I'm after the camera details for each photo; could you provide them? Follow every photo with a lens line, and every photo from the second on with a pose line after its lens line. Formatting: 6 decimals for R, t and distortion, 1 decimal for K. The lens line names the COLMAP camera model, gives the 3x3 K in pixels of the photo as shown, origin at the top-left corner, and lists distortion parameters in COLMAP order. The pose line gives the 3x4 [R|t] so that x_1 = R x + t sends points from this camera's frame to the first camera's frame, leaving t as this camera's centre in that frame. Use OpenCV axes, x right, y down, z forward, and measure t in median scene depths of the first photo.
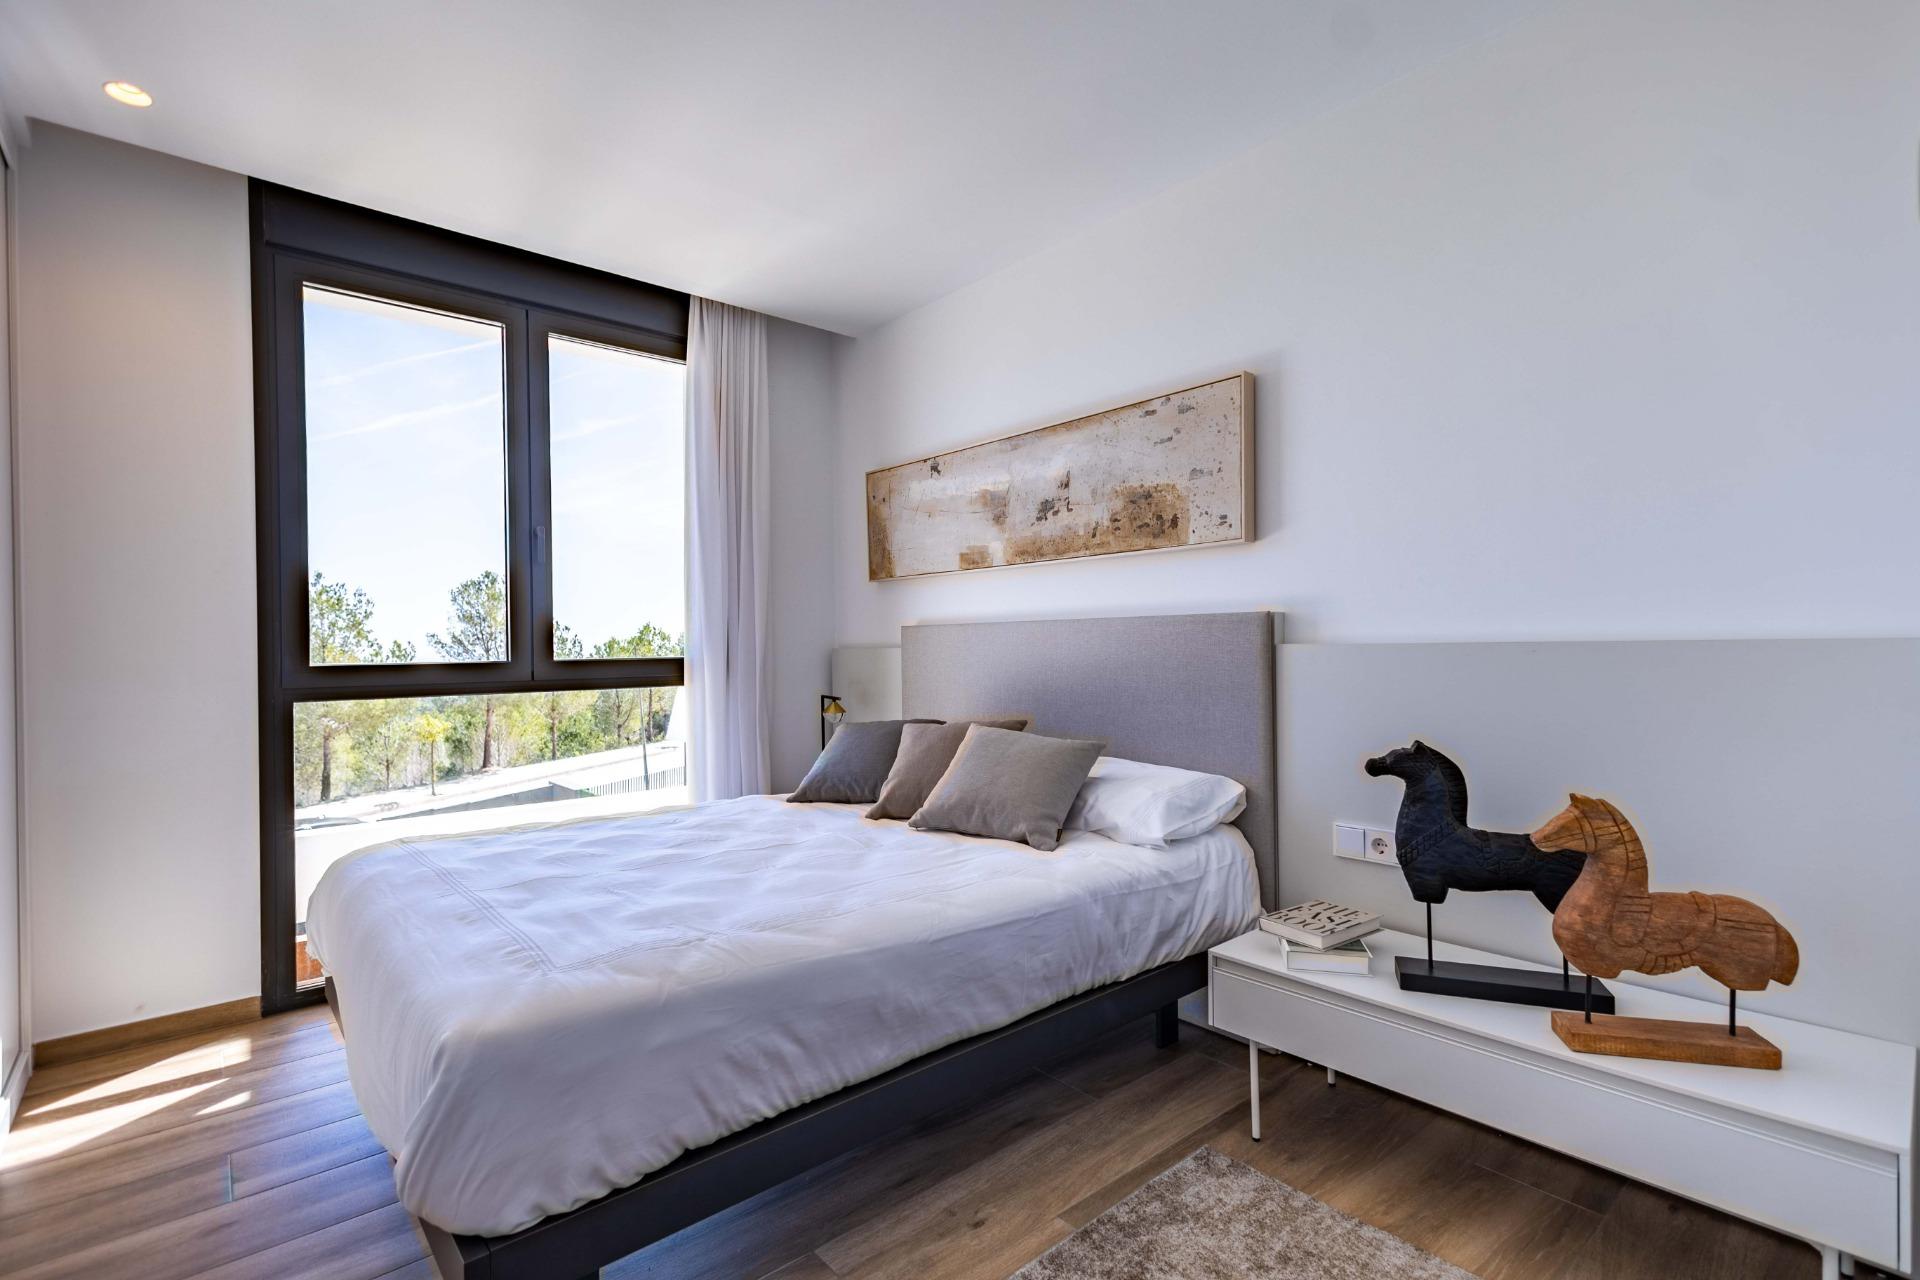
lens RADIAL K [[889.0, 0, 955.7], [0, 889.0, 643.4], [0, 0, 1]] dist [0.010481, -0.000887]
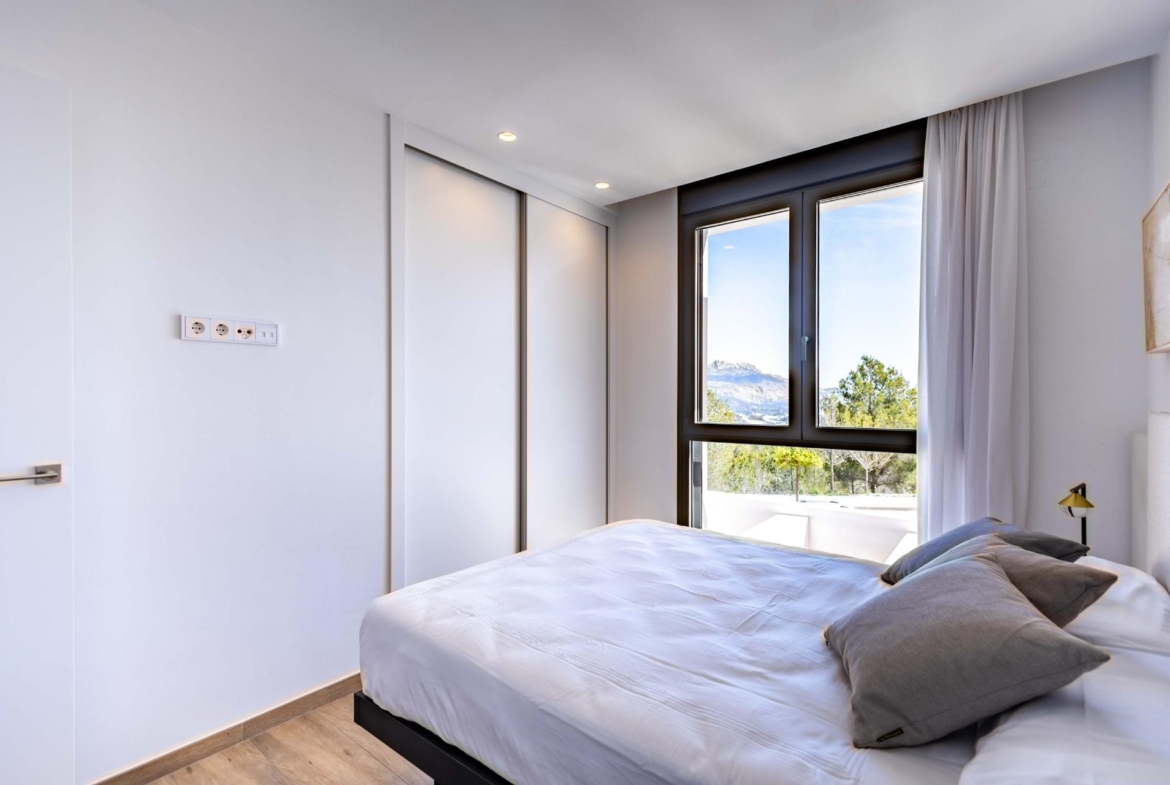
lens RADIAL K [[538.5, 0, 590.3], [0, 538.5, 396.4], [0, 0, 1]] dist [0.013795, -0.004750]
pose [[0.179840, 0.014200, -0.983593, 0.355440], [0.000962, 0.999893, 0.014612, -0.045014], [0.983695, -0.003574, 0.179807, 0.492181]]
